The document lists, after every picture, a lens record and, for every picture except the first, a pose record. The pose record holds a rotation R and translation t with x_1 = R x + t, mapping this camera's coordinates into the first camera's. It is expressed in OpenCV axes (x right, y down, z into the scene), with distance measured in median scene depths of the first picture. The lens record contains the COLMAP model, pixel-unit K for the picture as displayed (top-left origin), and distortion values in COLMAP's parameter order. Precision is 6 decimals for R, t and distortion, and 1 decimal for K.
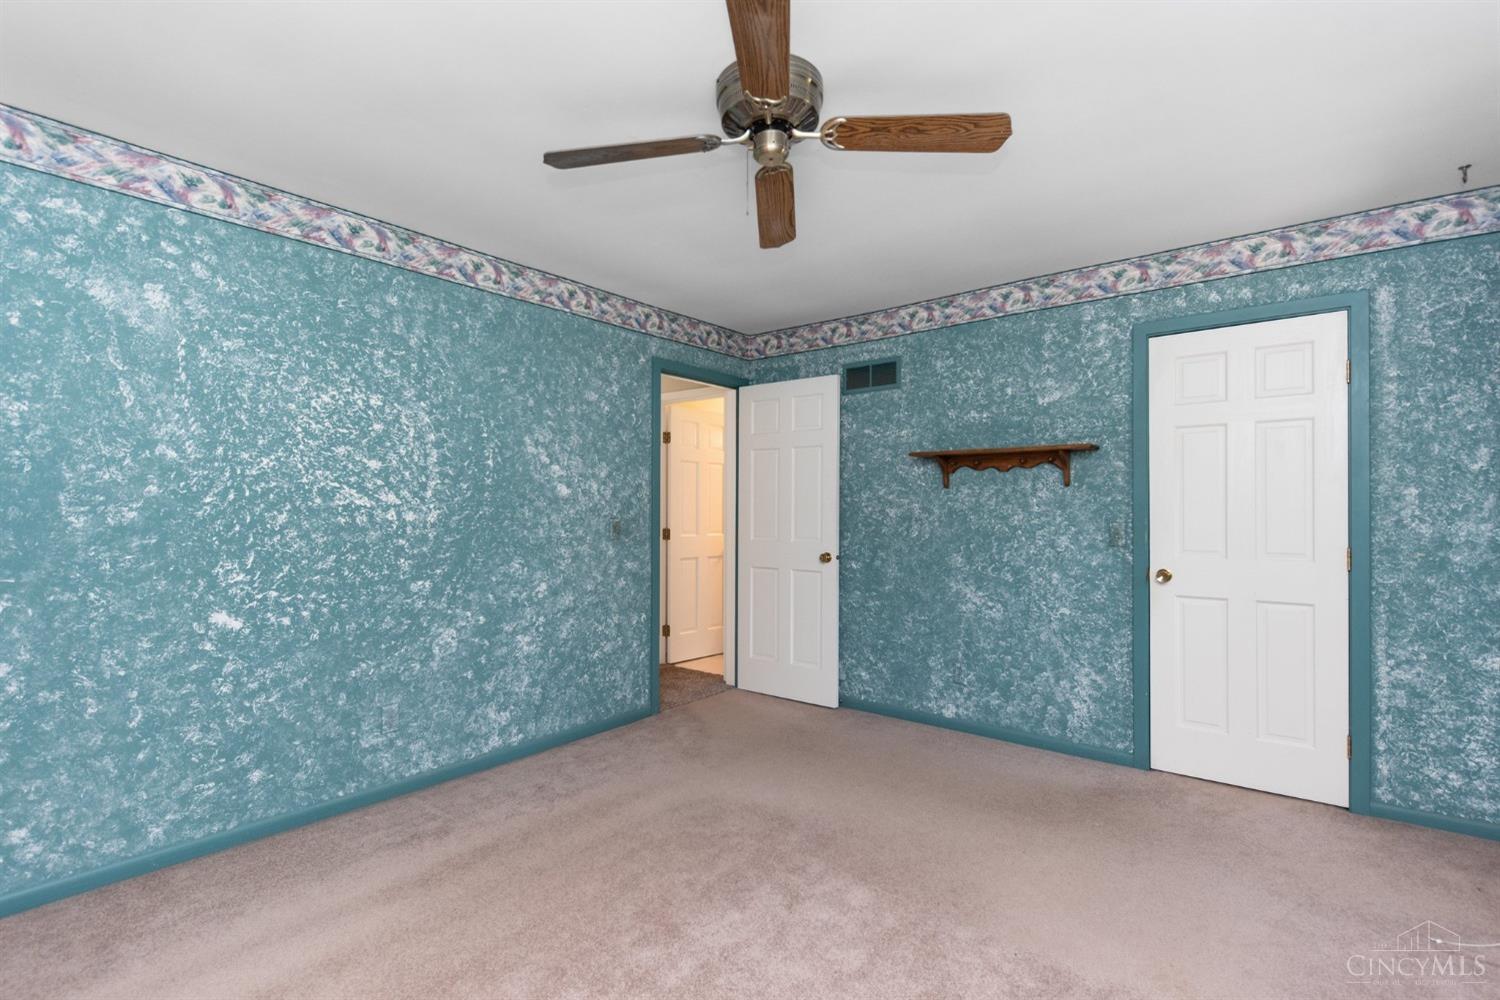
lens RADIAL K [[704.9, 0, 750.0], [0, 704.9, 500.0], [0, 0, 1]] dist [0.000448, -0.007666]
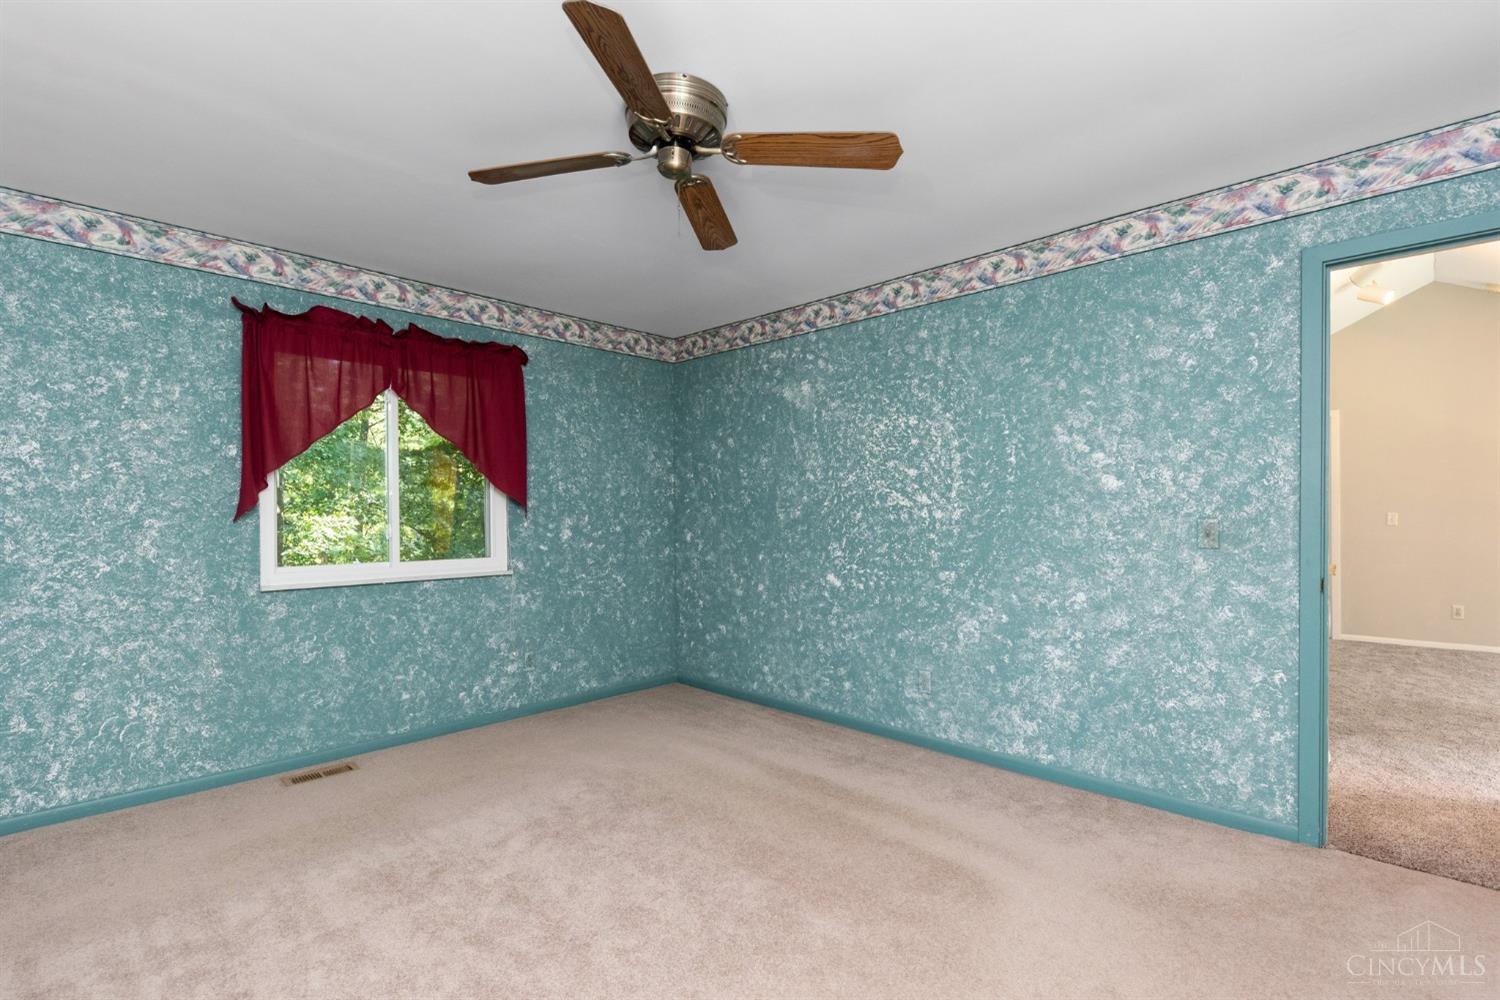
lens RADIAL K [[704.9, 0, 750.0], [0, 704.9, 500.0], [0, 0, 1]] dist [0.000448, -0.007666]
pose [[-0.114698, -0.011564, -0.993333, 0.680358], [0.026917, 0.999529, -0.014744, 0.008126], [0.993036, -0.028429, -0.114332, 0.795351]]
